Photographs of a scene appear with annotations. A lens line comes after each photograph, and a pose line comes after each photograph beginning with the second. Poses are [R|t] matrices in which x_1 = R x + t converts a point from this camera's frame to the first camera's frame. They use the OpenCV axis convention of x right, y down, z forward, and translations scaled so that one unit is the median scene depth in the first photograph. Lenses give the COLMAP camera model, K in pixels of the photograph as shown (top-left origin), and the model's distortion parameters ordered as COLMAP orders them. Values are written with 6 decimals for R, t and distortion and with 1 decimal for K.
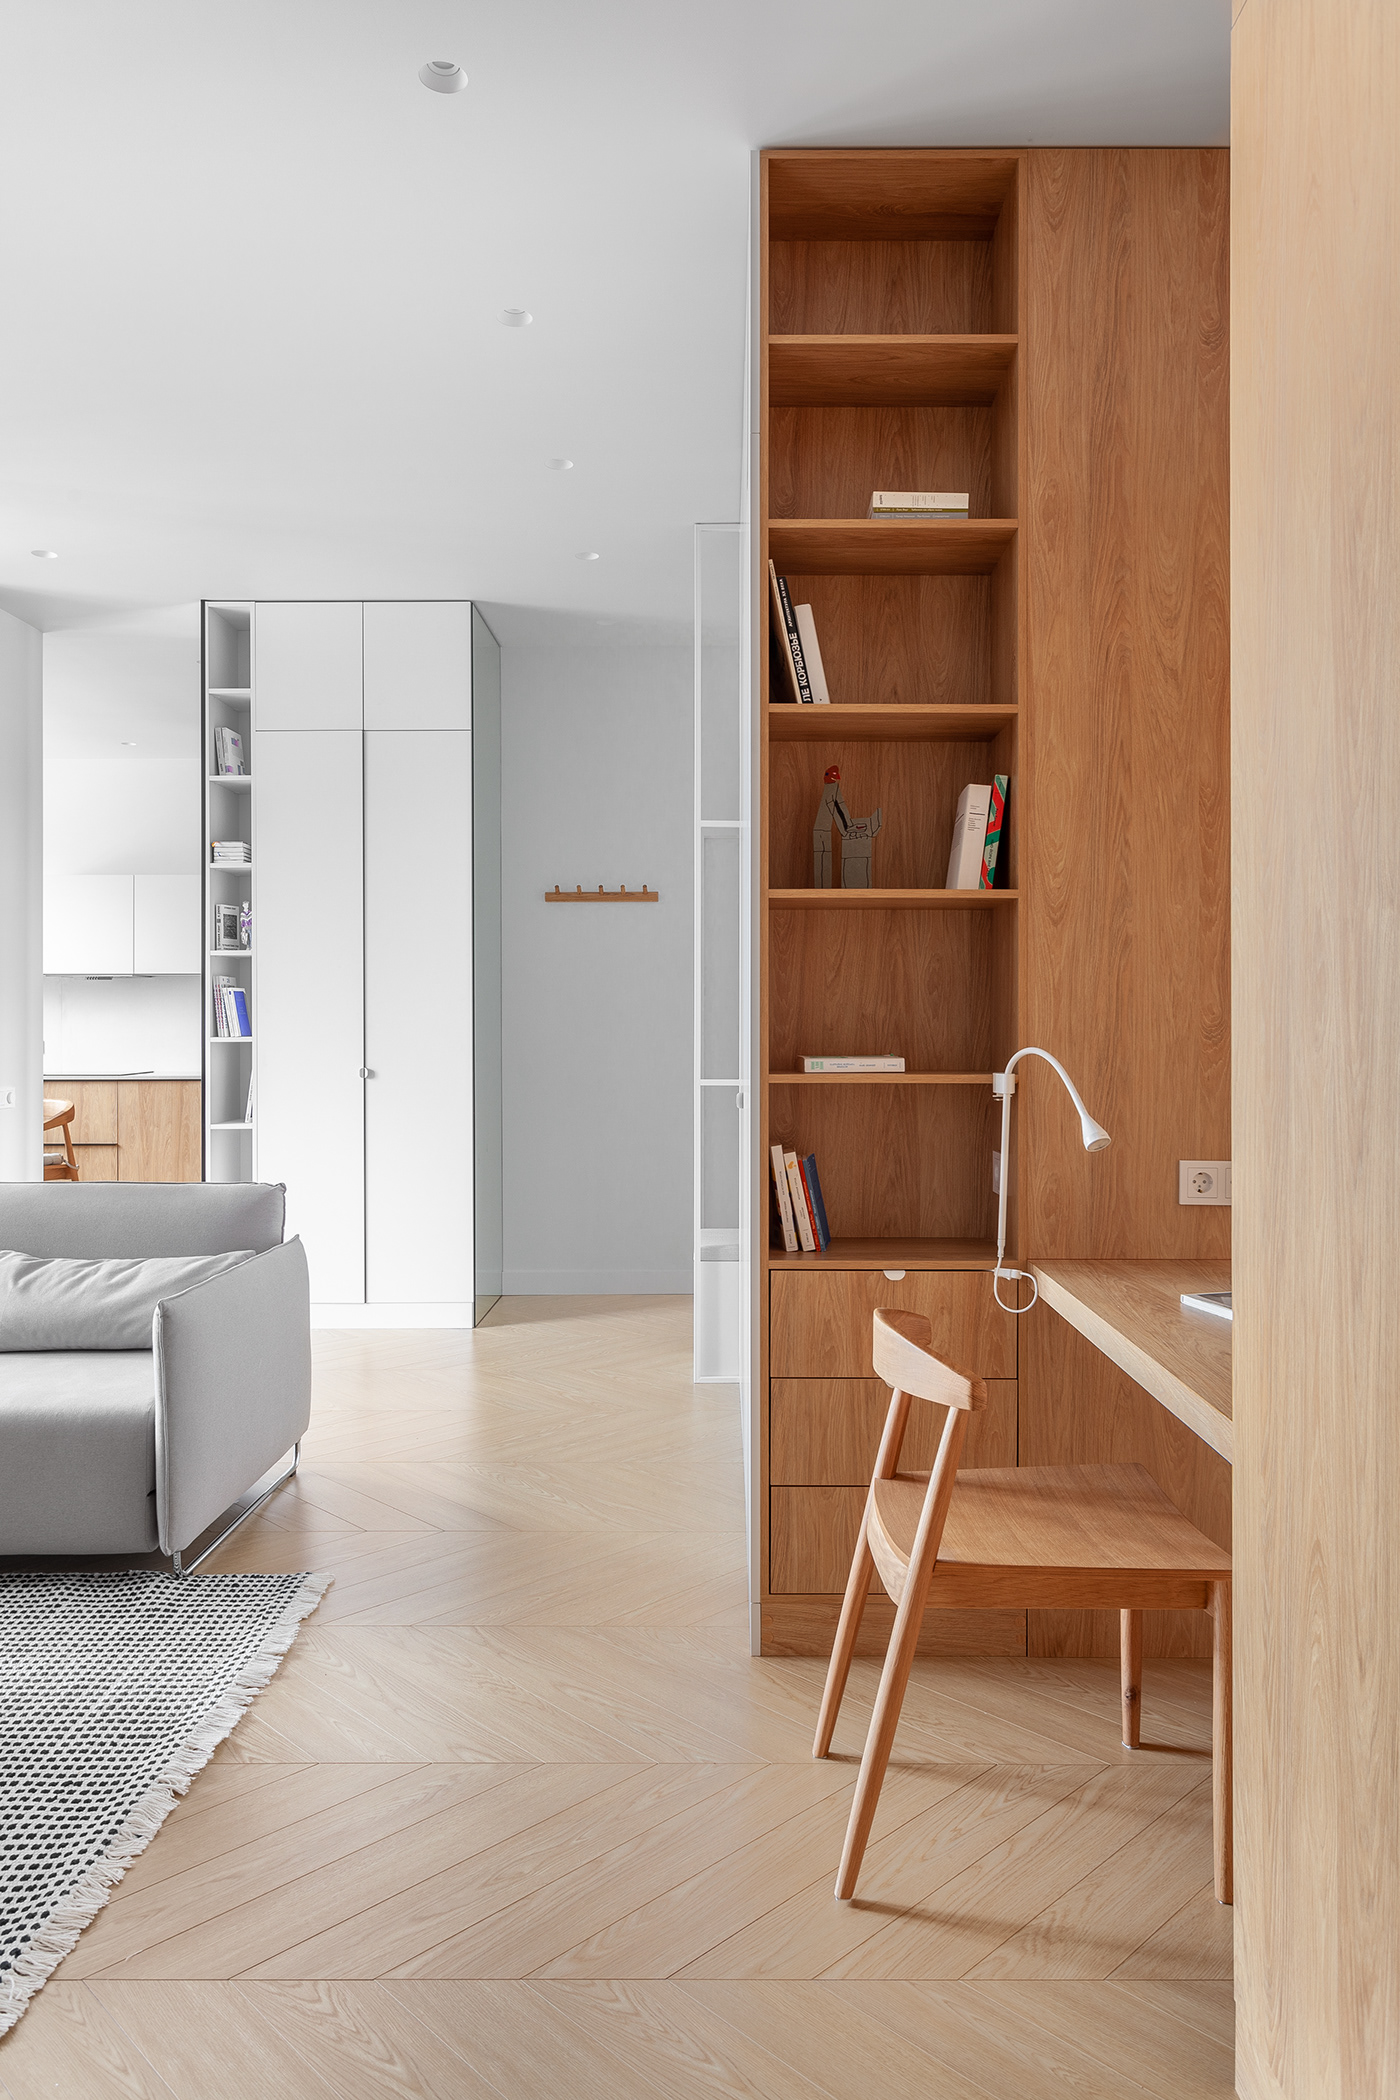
lens RADIAL K [[1403.0, 0, 696.6], [0, 1403.0, 1024.3], [0, 0, 1]] dist [0.007173, -0.005733]
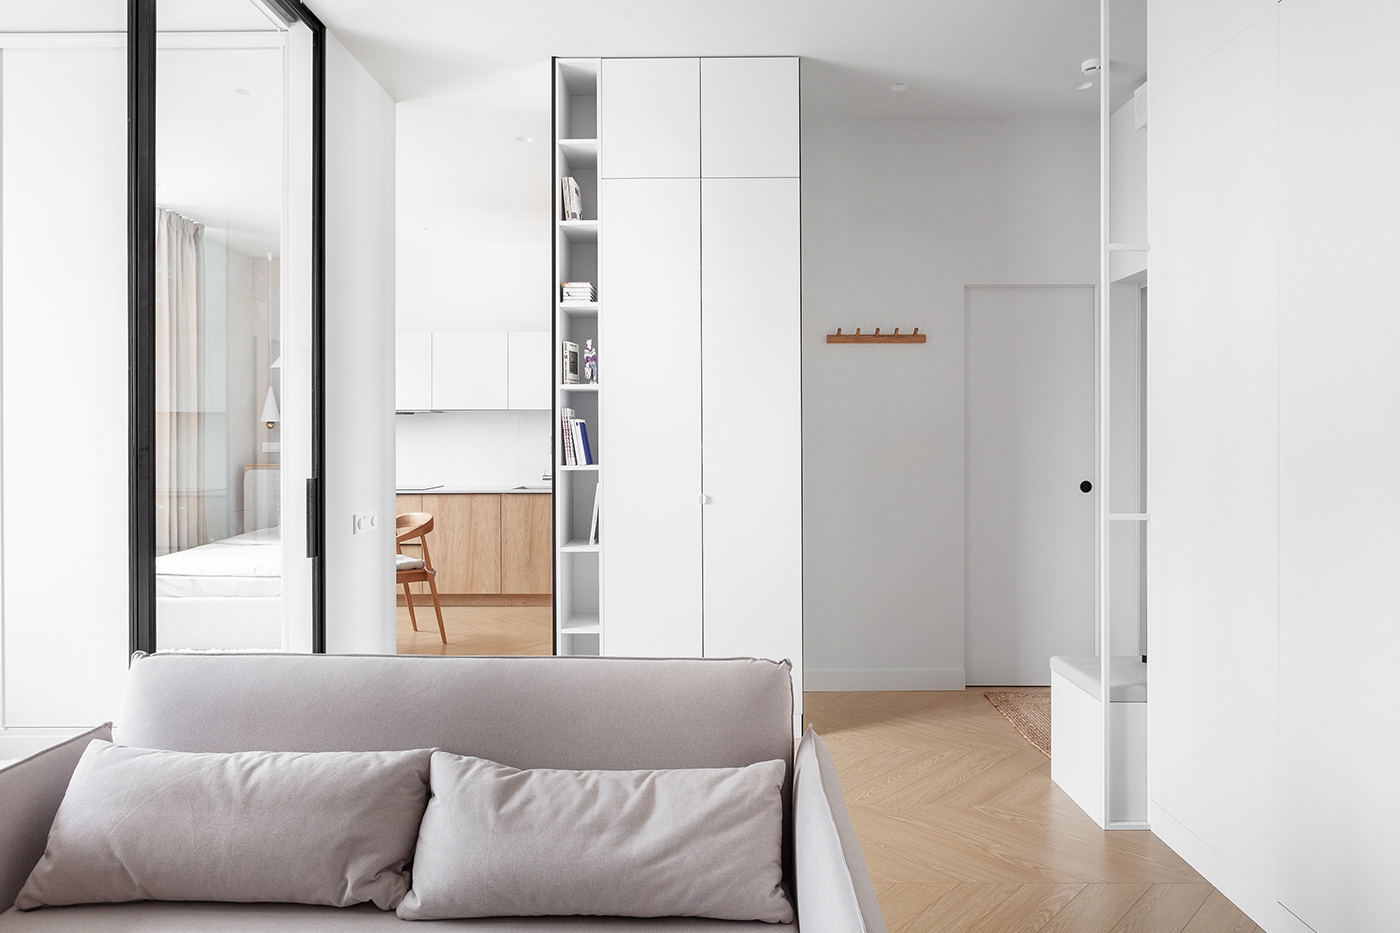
lens RADIAL K [[889.1, 0, 709.7], [0, 889.1, 439.9], [0, 0, 1]] dist [-0.003652, 0.003247]
pose [[0.999742, -0.004454, -0.022258, -0.423648], [0.004197, 0.999924, -0.011566, -0.003811], [0.022308, 0.011469, 0.999685, 0.638056]]
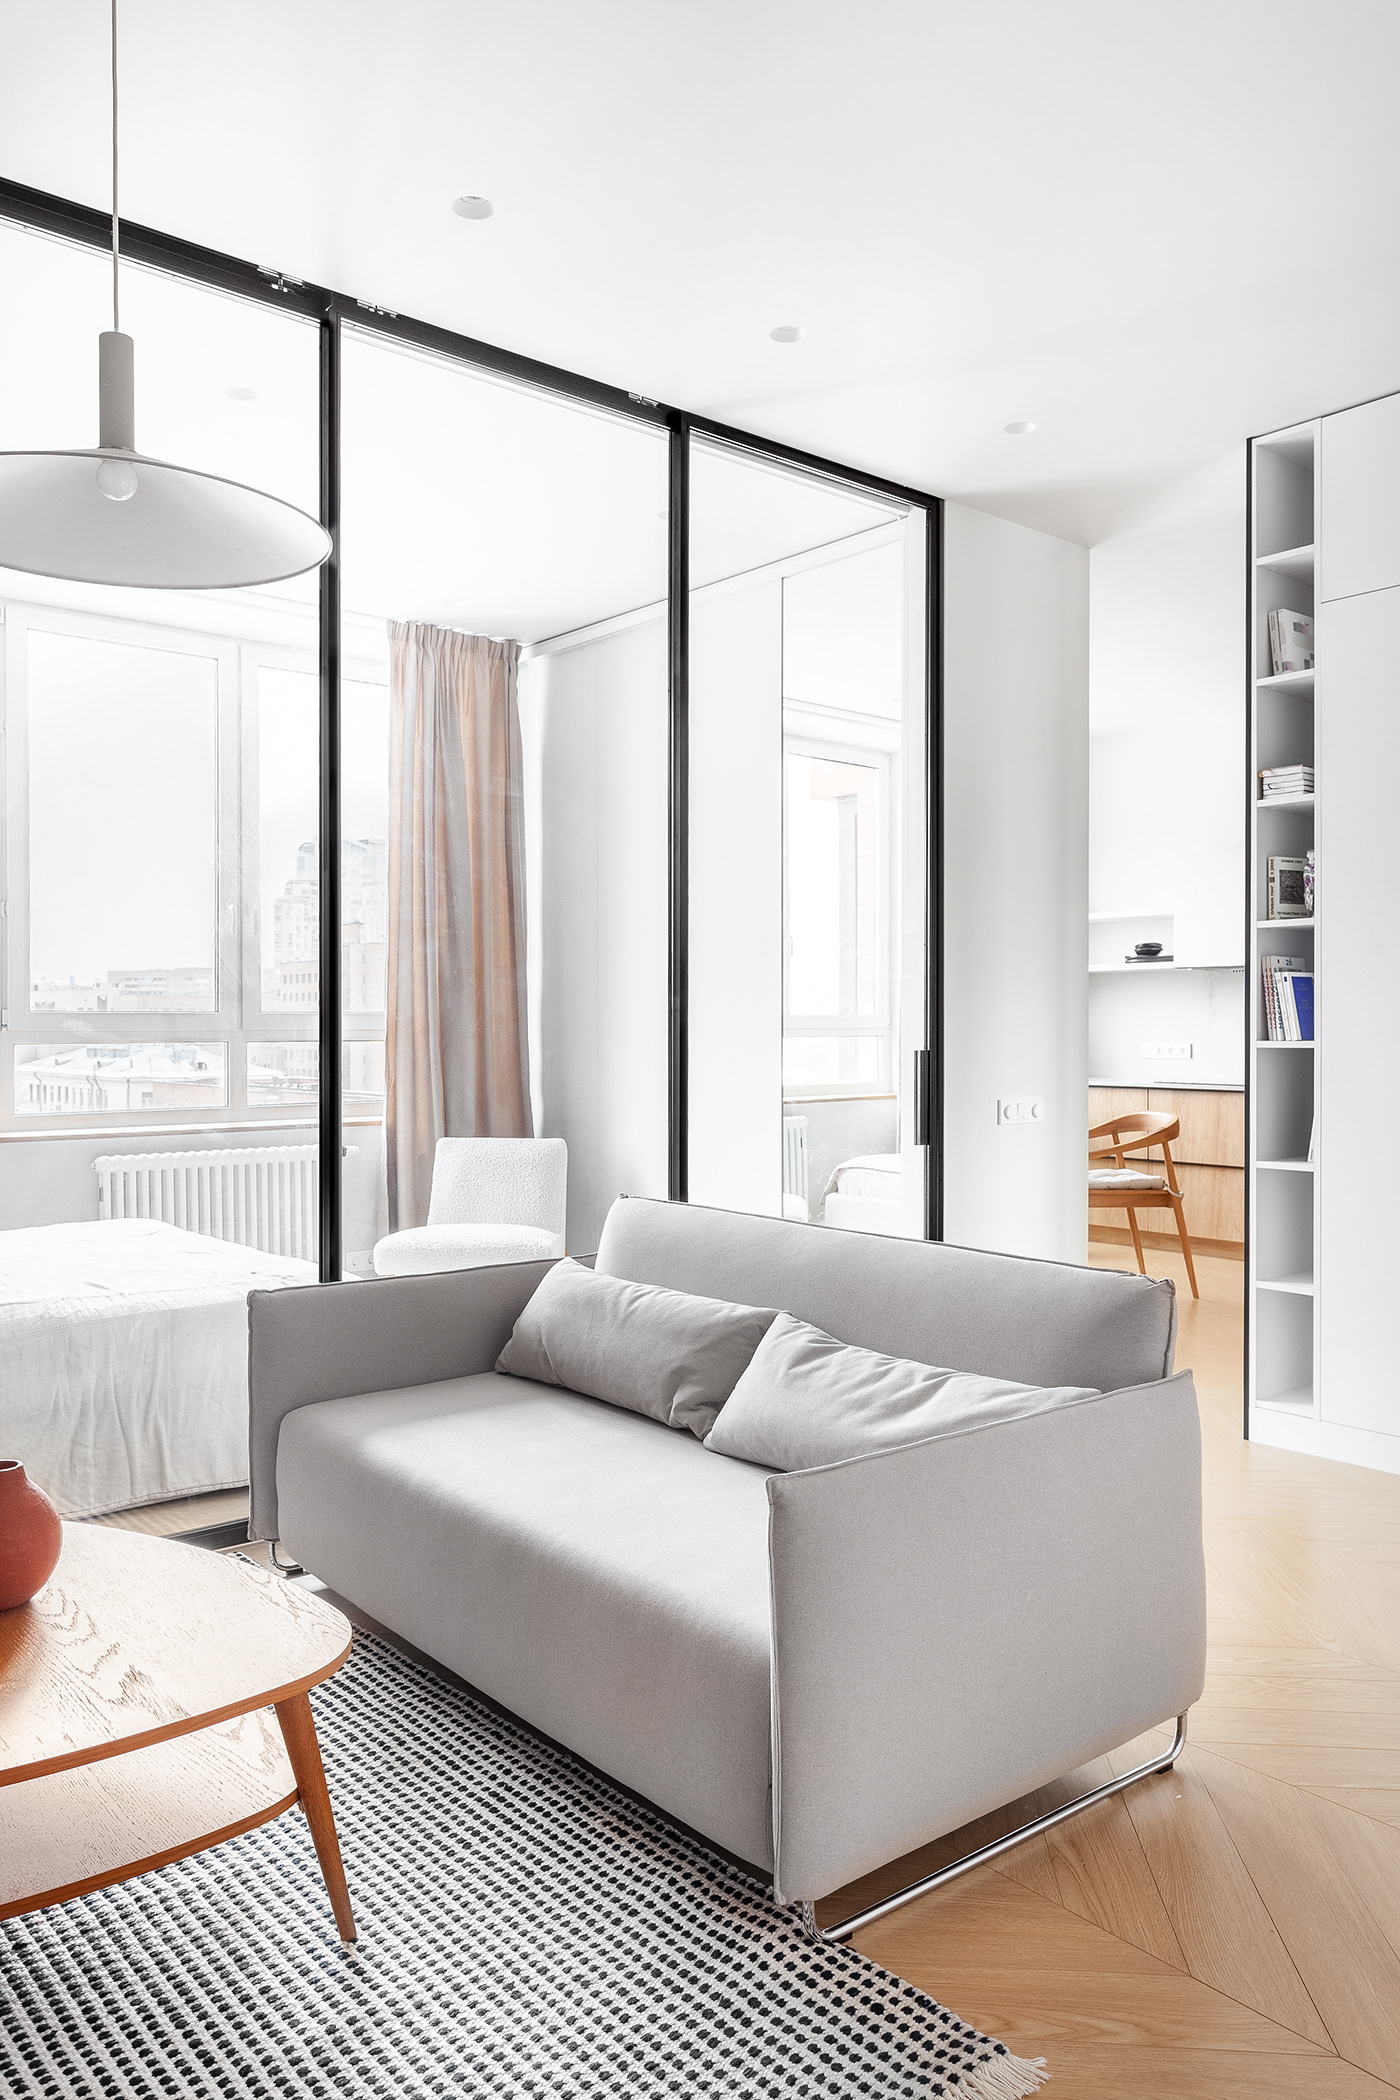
lens RADIAL K [[1460.4, 0, 676.5], [0, 1460.4, 1020.8], [0, 0, 1]] dist [0.008139, 0.010353]
pose [[0.648945, -0.001692, -0.760834, 0.062789], [-0.006925, 0.999943, -0.008130, 0.013768], [0.760804, 0.010545, 0.648896, 0.554841]]
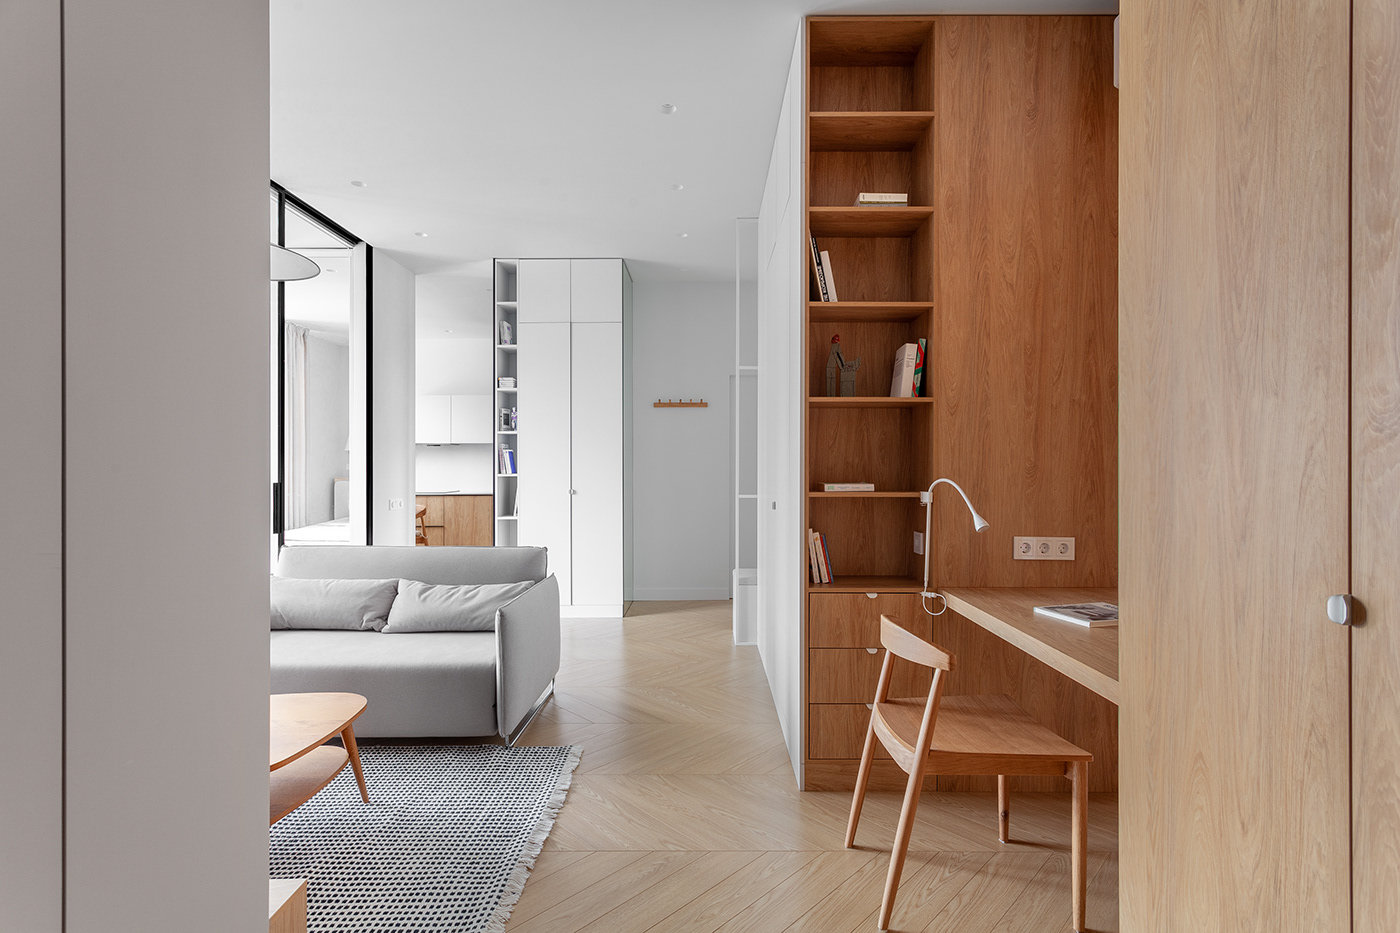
lens RADIAL K [[679.9, 0, 696.8], [0, 679.9, 467.1], [0, 0, 1]] dist [0.001281, 0.000293]
pose [[0.999764, -0.002050, -0.021645, -0.071508], [0.002039, 0.999998, -0.000539, 0.000810], [0.021646, 0.000495, 0.999766, 0.046853]]
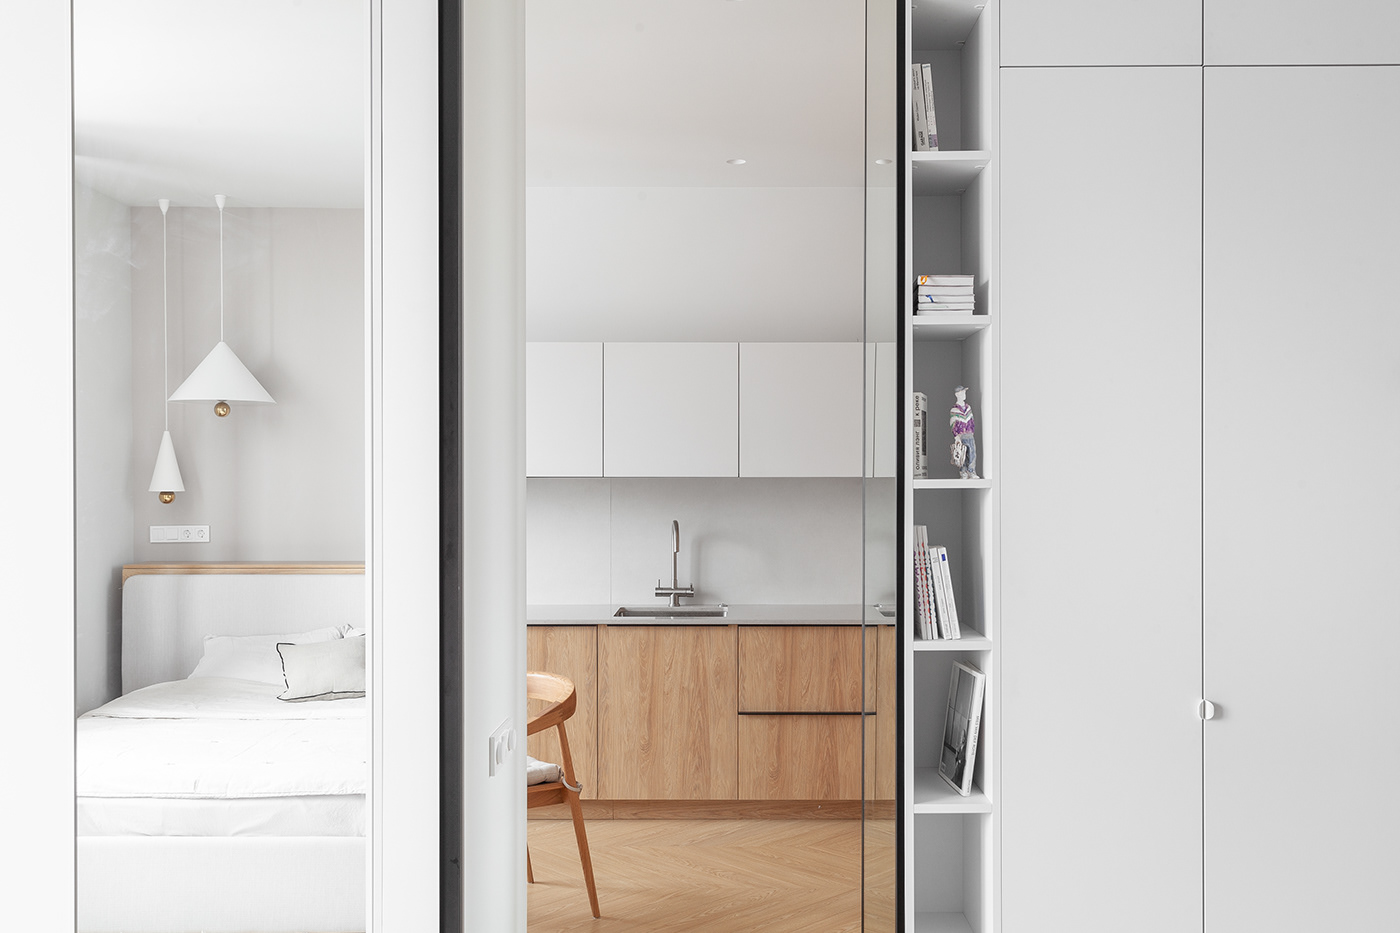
lens RADIAL K [[1328.3, 0, 747.0], [0, 1328.3, 473.9], [0, 0, 1]] dist [0.005346, 0.000000]
pose [[0.999822, 0.002533, 0.018688, -0.815832], [-0.002733, 0.999939, 0.010733, -0.116645], [-0.018659, -0.010782, 0.999768, 0.965762]]
